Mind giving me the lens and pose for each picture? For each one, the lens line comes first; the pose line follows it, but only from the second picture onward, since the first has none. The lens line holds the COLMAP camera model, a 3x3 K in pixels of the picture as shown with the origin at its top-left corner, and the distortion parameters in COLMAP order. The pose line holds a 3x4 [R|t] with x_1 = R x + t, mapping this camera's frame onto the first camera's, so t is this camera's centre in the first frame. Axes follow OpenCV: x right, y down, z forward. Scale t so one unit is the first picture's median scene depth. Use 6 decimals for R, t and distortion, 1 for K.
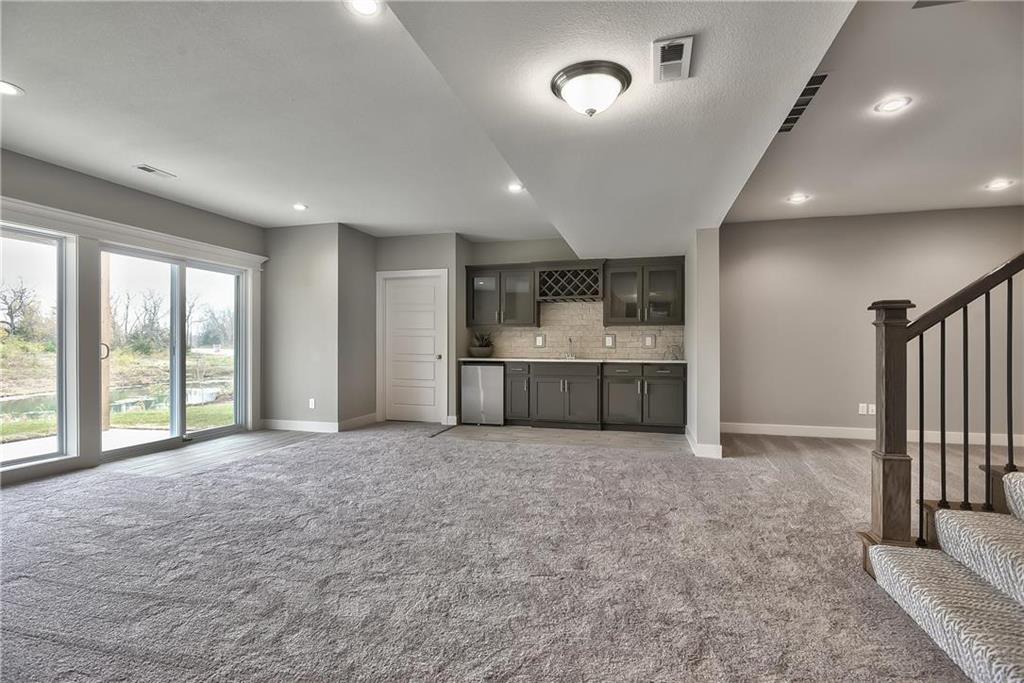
lens RADIAL K [[482.7, 0, 510.1], [0, 482.7, 342.5], [0, 0, 1]] dist [-0.016444, 0.001691]
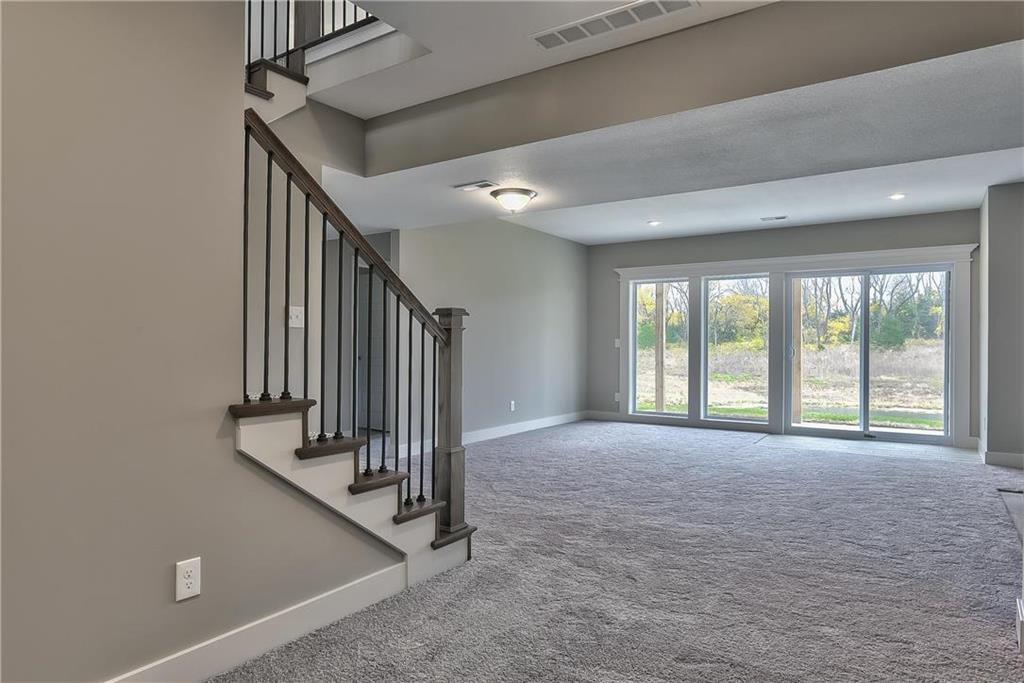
lens RADIAL K [[617.5, 0, 511.9], [0, 617.5, 342.7], [0, 0, 1]] dist [-0.016735, -0.001161]
pose [[-0.309629, -0.002053, -0.950855, 0.761724], [0.003548, 0.999988, -0.003314, -0.004359], [0.950851, -0.004400, -0.309619, 0.567455]]
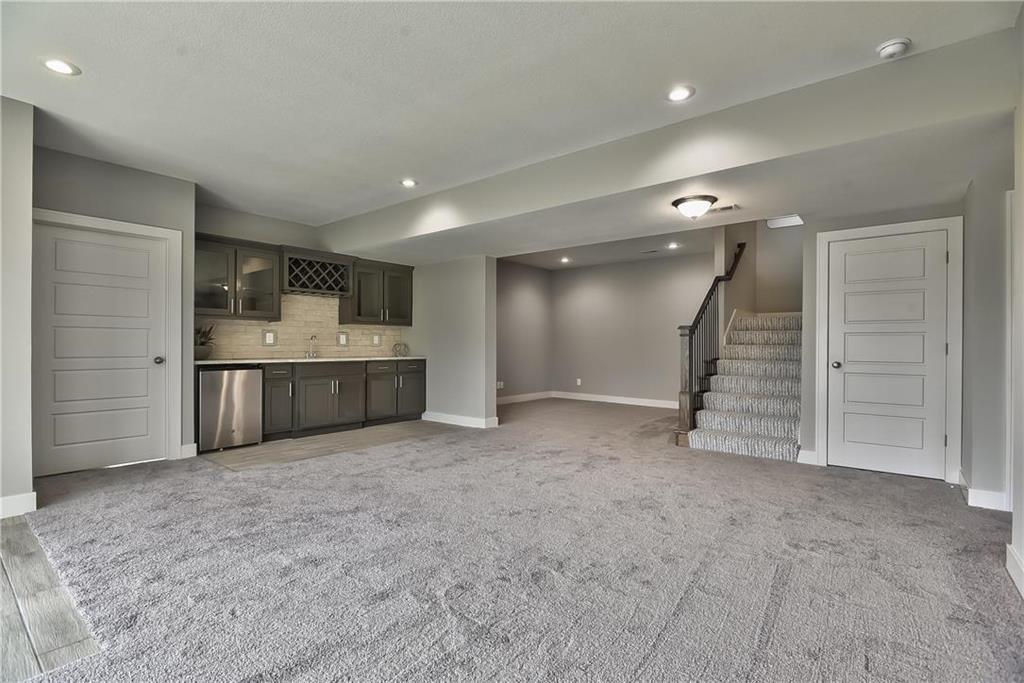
lens RADIAL K [[482.7, 0, 516.6], [0, 482.7, 345.0], [0, 0, 1]] dist [-0.016444, 0.001691]
pose [[0.383559, -0.001148, 0.923516, -0.609411], [-0.010607, 0.999928, 0.005648, -0.000196], [-0.923456, -0.011962, 0.383519, 0.314640]]
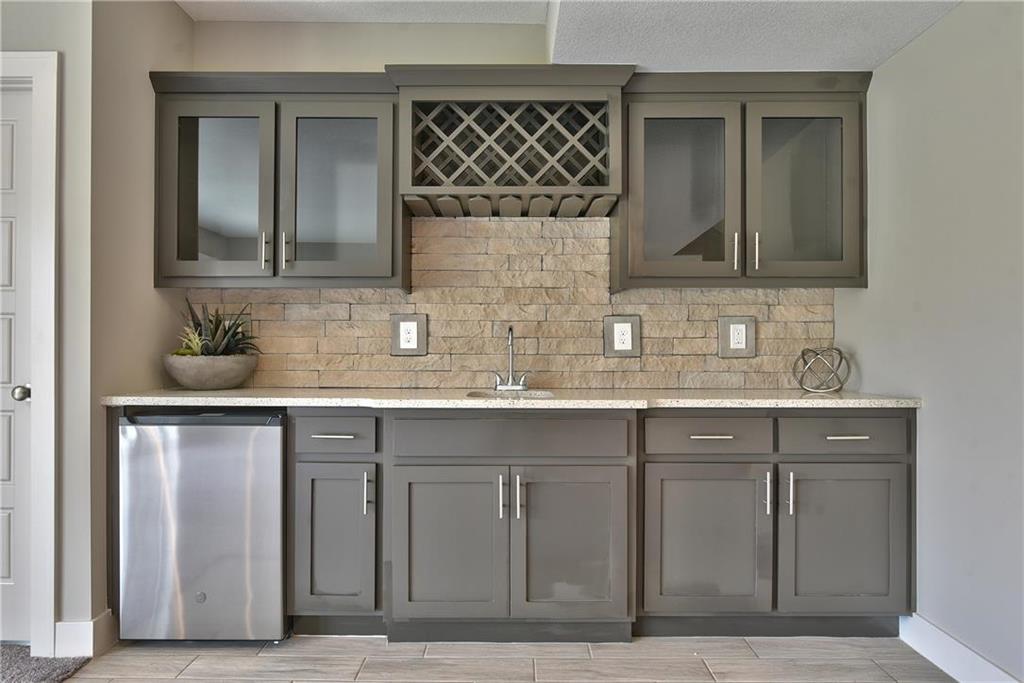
lens RADIAL K [[617.5, 0, 509.1], [0, 617.5, 343.4], [0, 0, 1]] dist [-0.016735, -0.001161]
pose [[0.963871, 0.001909, 0.266363, 0.017545], [-0.001628, 0.999998, -0.001277, 0.003346], [-0.266365, 0.000797, 0.963872, 0.654479]]
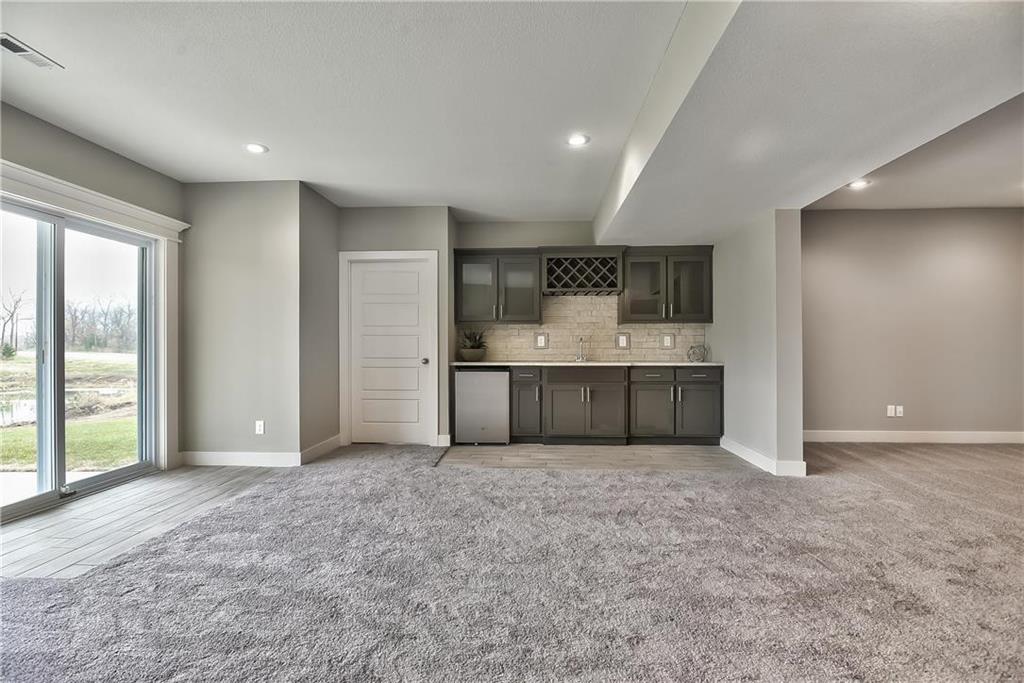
lens RADIAL K [[482.7, 0, 511.0], [0, 482.7, 342.8], [0, 0, 1]] dist [-0.016444, 0.001691]
pose [[0.975706, -0.002632, 0.219069, -0.196599], [0.002715, 0.999996, -0.000079, -0.000071], [-0.219068, 0.000672, 0.975709, 0.206486]]
